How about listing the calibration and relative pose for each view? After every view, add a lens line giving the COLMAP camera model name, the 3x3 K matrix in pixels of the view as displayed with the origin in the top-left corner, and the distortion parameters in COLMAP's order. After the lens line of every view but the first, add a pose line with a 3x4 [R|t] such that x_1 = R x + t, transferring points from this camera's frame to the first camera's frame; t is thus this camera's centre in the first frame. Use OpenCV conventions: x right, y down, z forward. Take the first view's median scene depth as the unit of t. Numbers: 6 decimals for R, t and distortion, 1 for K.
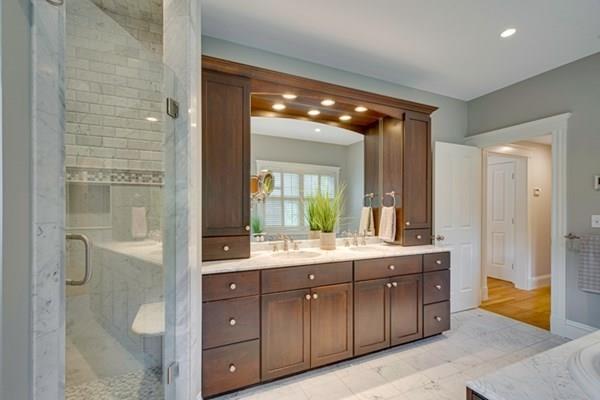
lens RADIAL K [[264.5, 0, 298.3], [0, 264.5, 208.7], [0, 0, 1]] dist [0.003474, -0.000571]
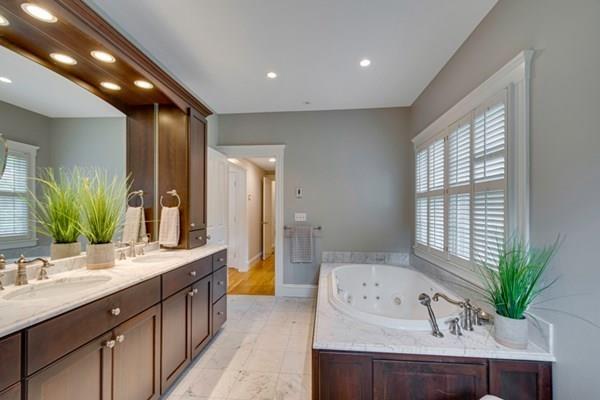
lens RADIAL K [[264.5, 0, 298.3], [0, 264.5, 208.7], [0, 0, 1]] dist [0.003474, -0.000571]
pose [[0.490018, 0.001922, 0.871710, -0.225383], [-0.001228, 0.999998, -0.001514, -0.001457], [-0.871712, -0.000328, 0.490019, 0.198439]]
